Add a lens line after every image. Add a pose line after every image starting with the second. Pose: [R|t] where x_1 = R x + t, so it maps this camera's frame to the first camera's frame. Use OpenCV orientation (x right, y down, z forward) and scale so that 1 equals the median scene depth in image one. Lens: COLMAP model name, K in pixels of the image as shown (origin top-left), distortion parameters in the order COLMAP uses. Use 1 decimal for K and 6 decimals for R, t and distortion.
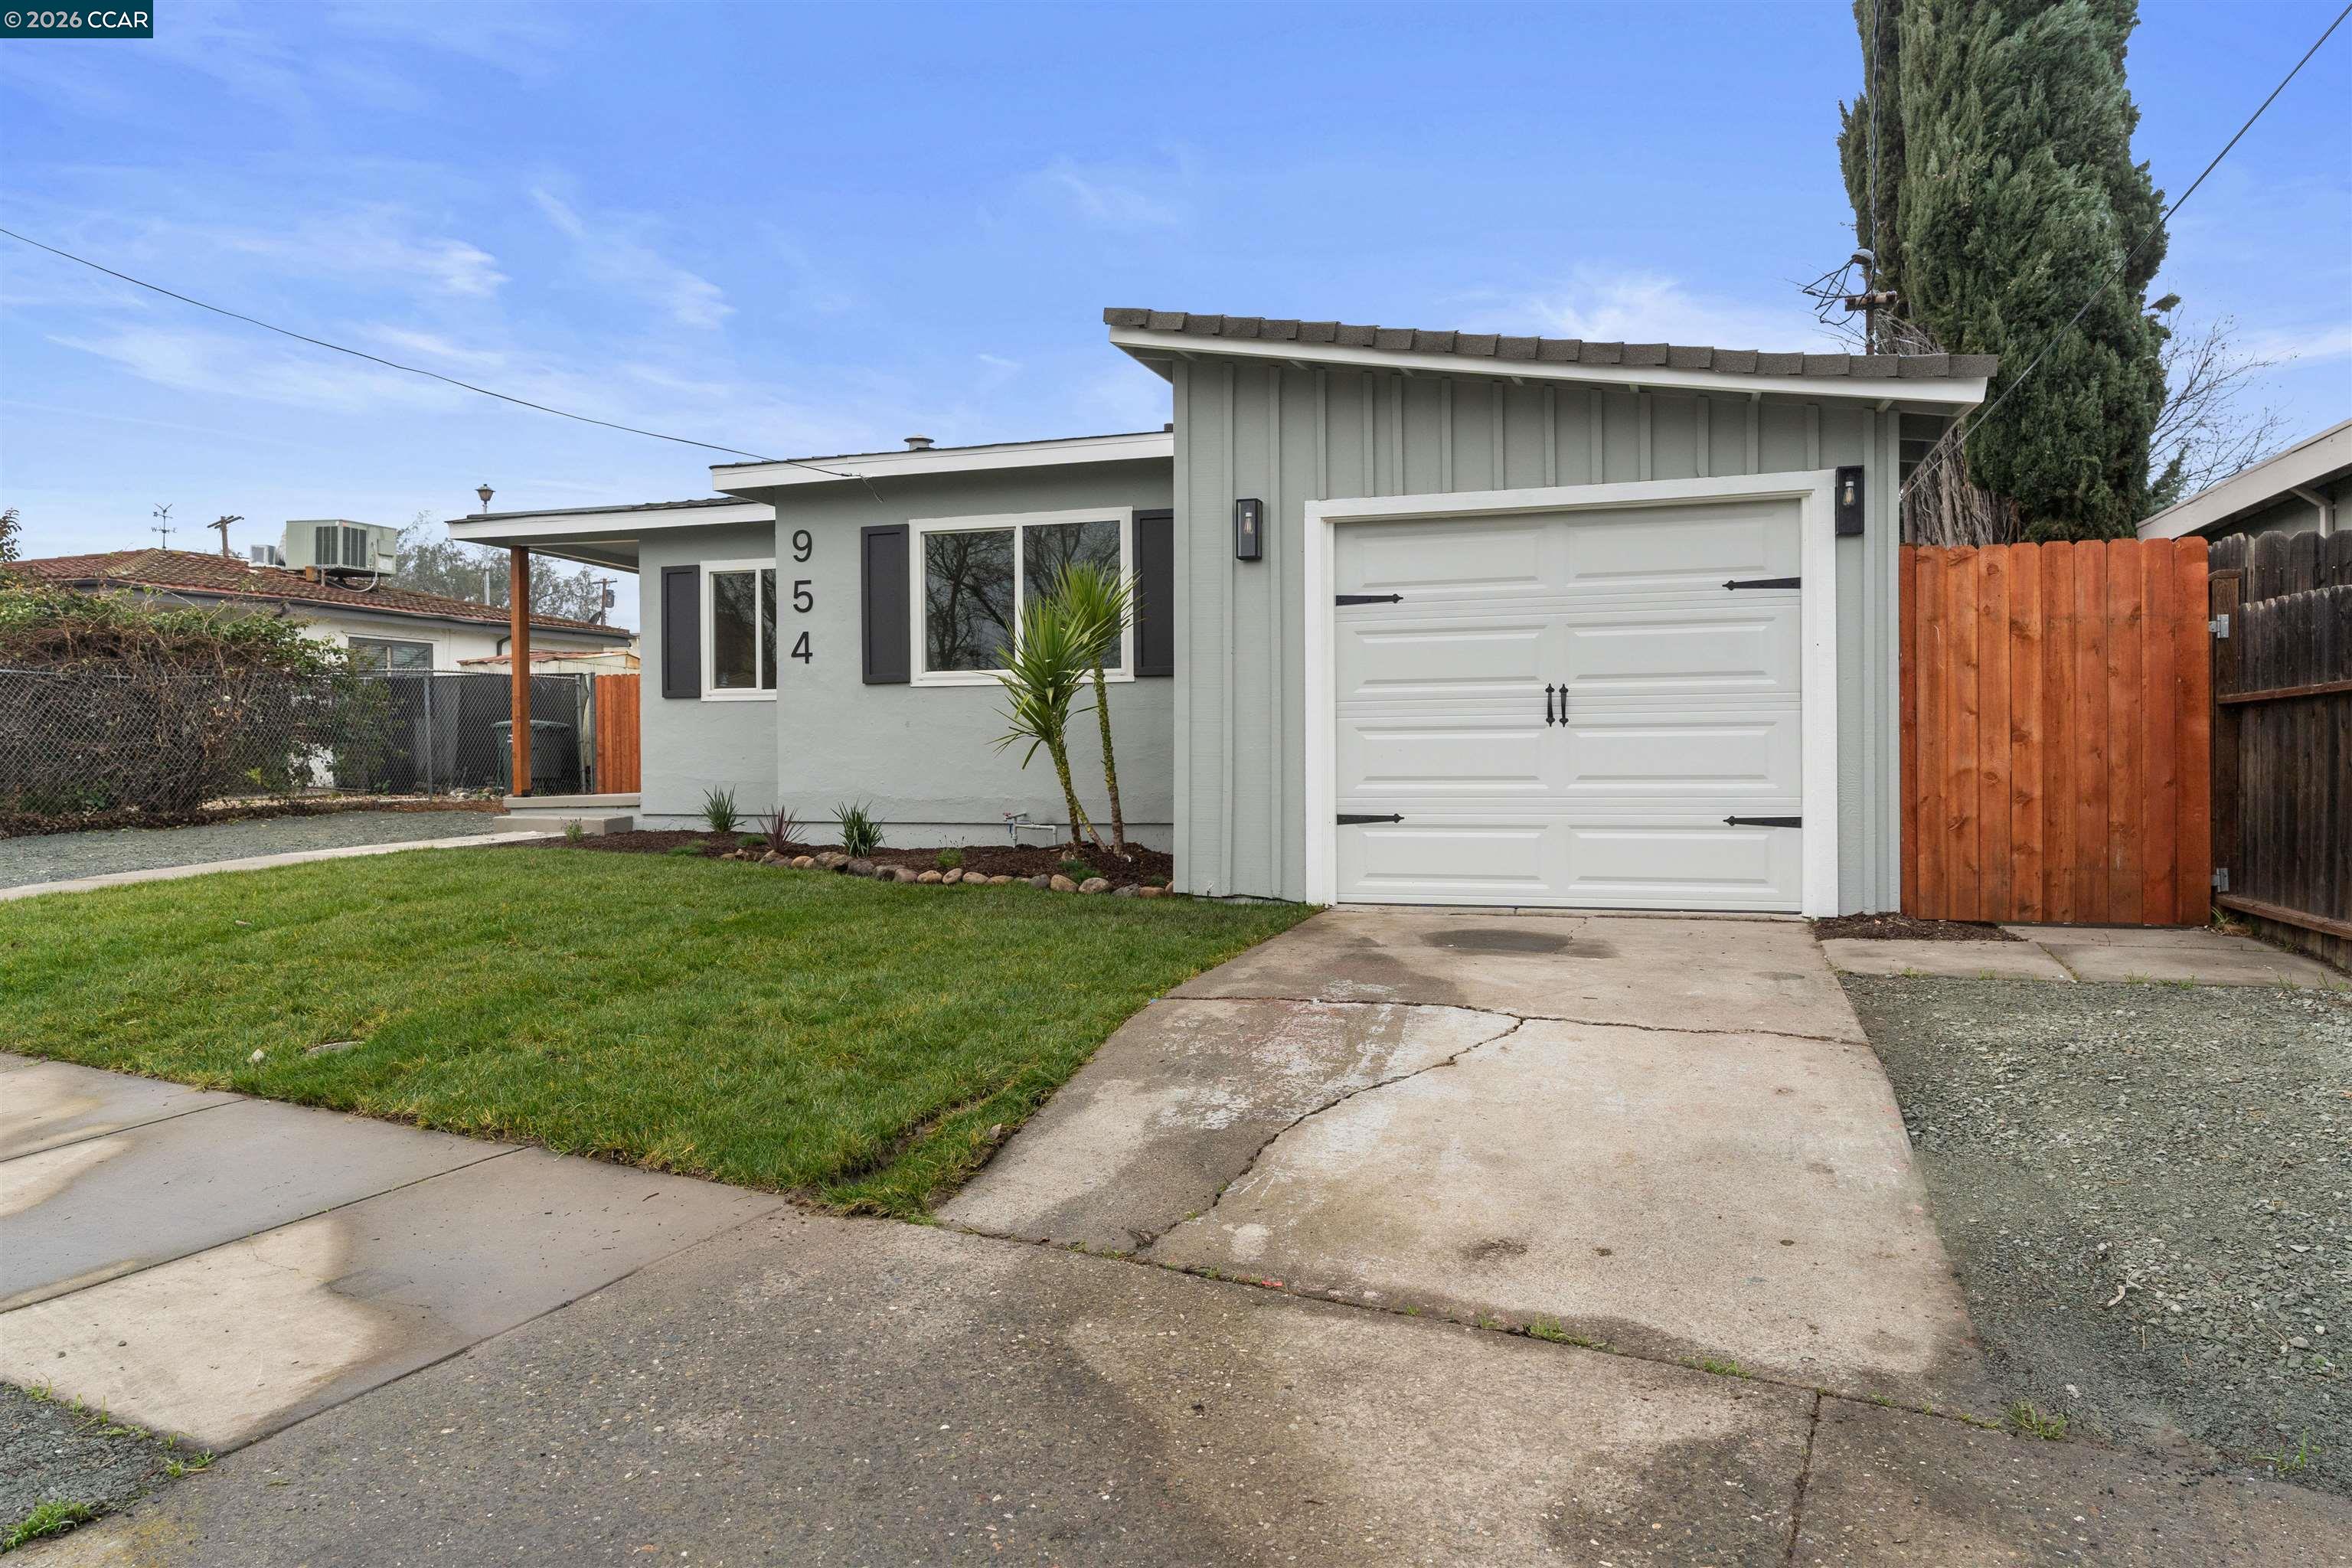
lens RADIAL K [[1595.2, 0, 1176.0], [0, 1595.2, 784.0], [0, 0, 1]] dist [-0.002124, -0.000718]
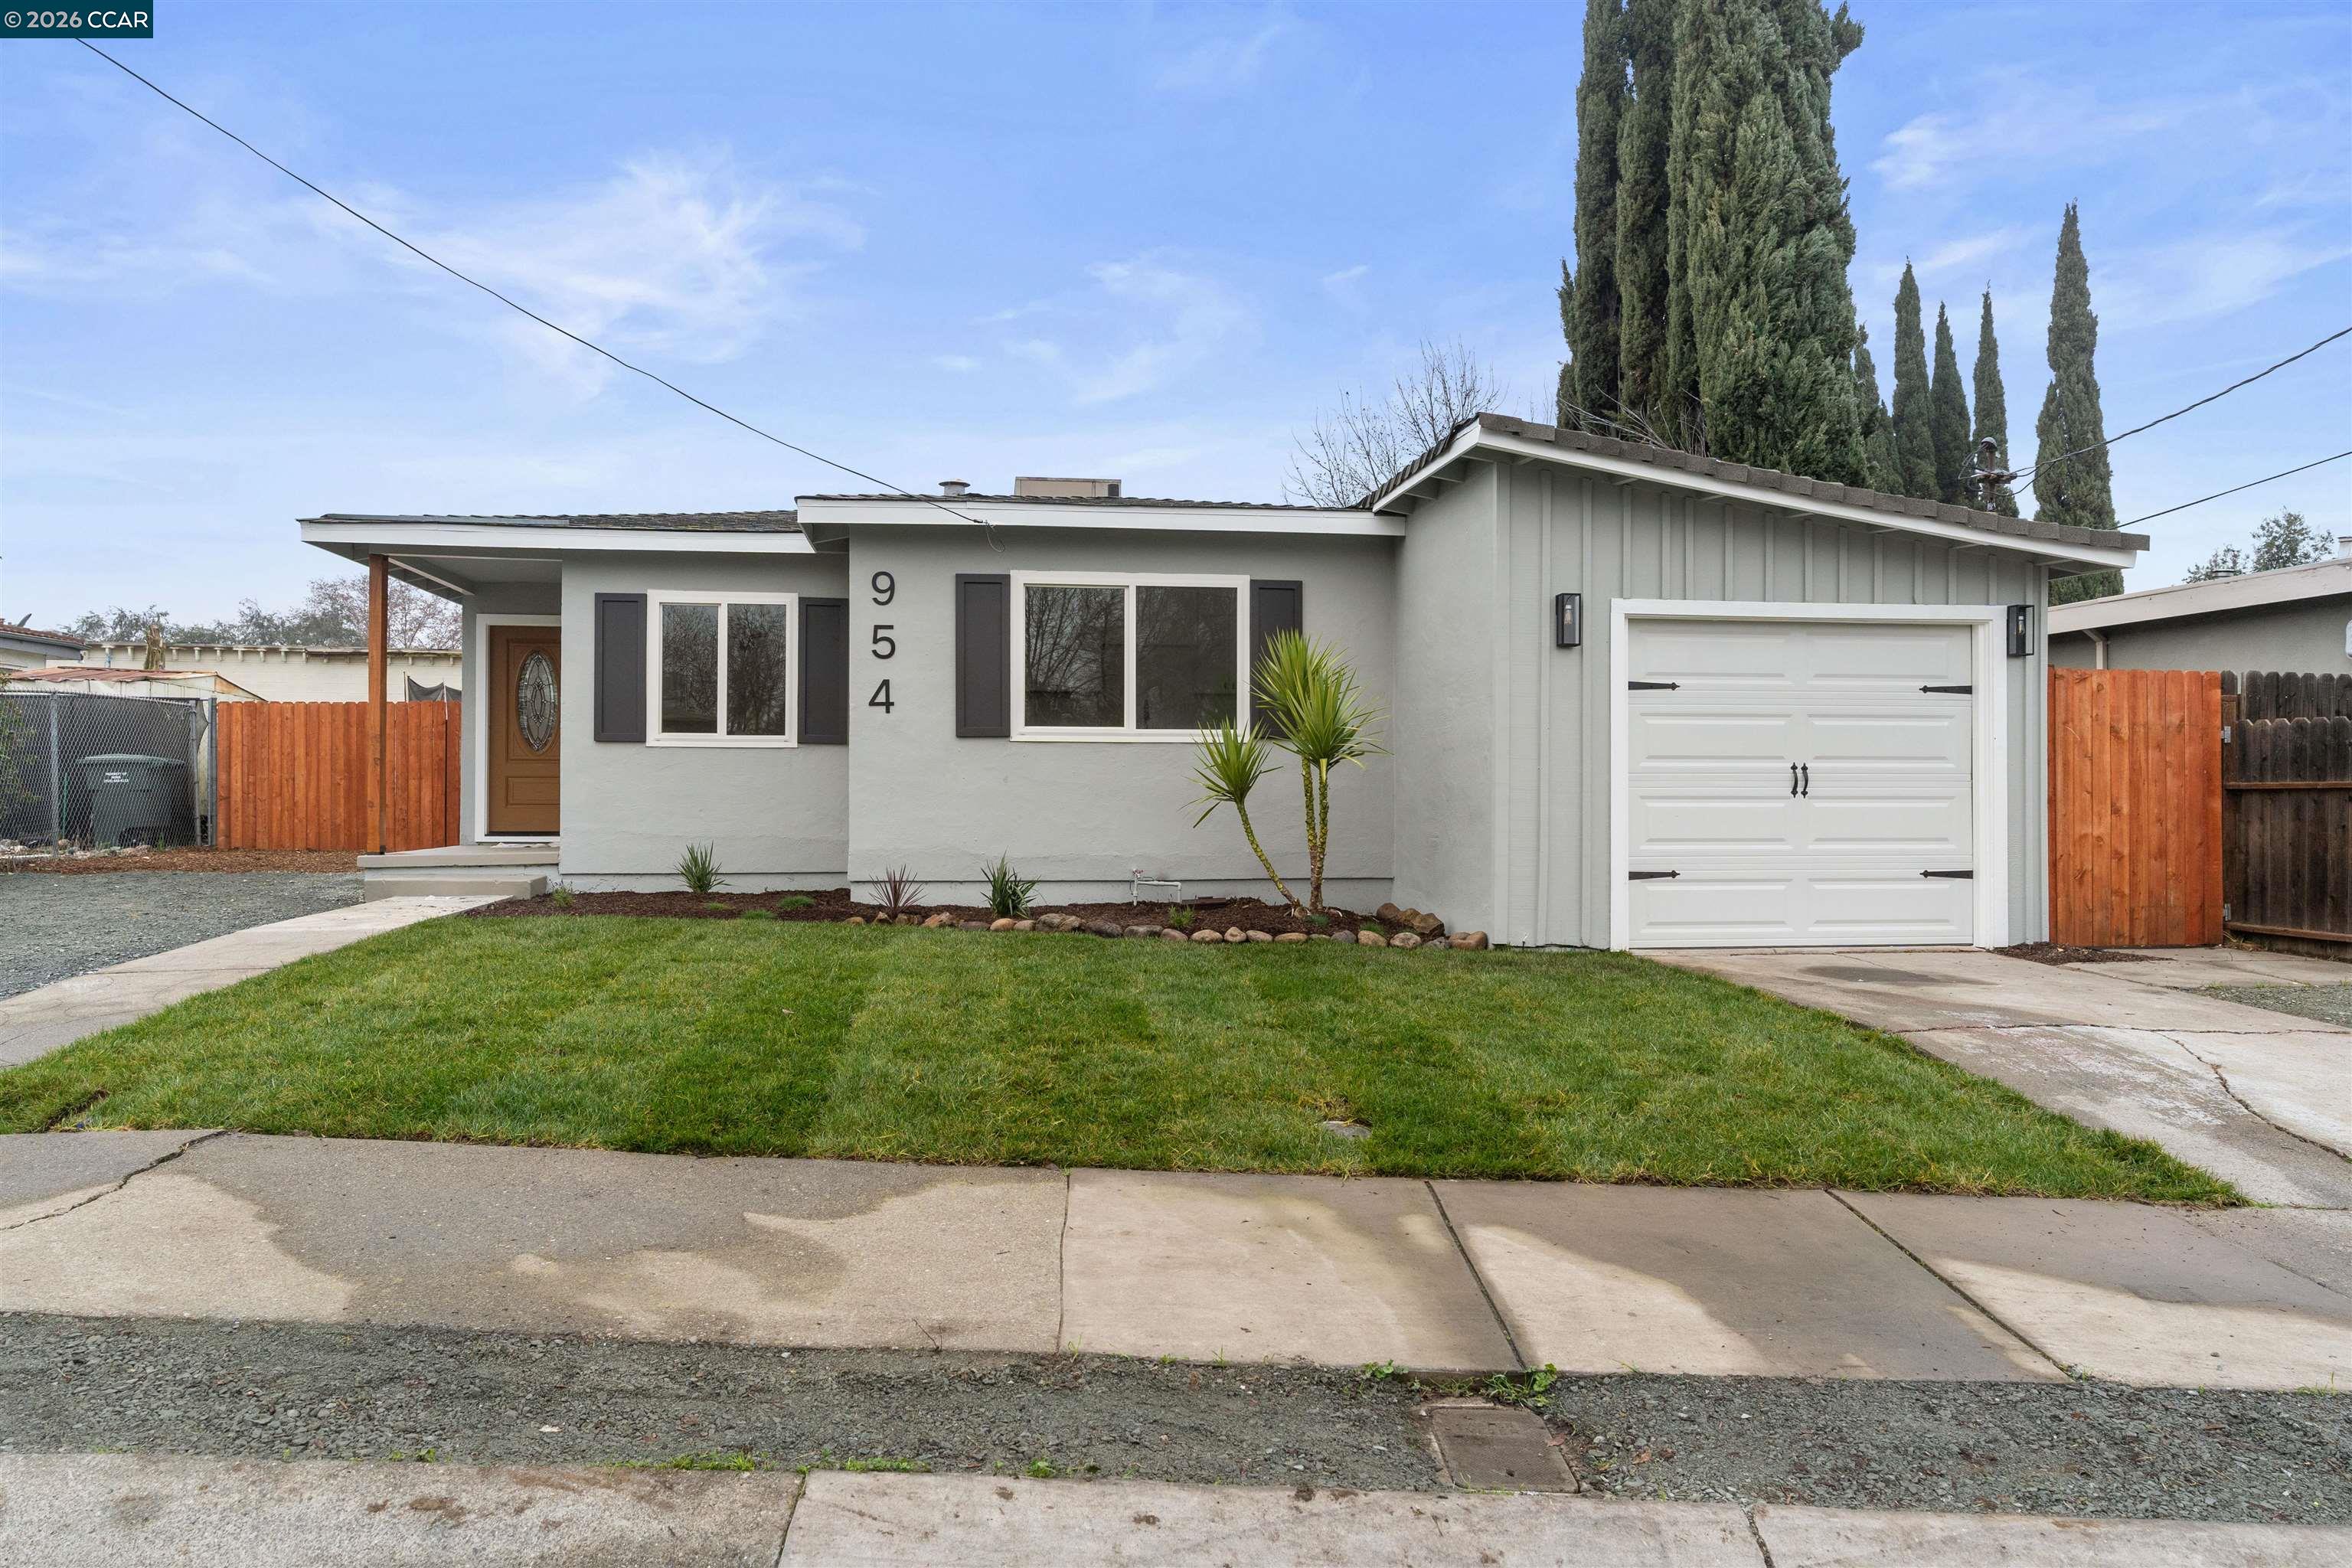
lens RADIAL K [[1618.7, 0, 1176.0], [0, 1618.7, 784.0], [0, 0, 1]] dist [-0.001820, 0.000998]
pose [[0.898073, 0.012135, 0.439679, -0.637947], [-0.001629, 0.999704, -0.024264, -0.013780], [-0.439844, 0.021075, 0.897827, 0.086132]]
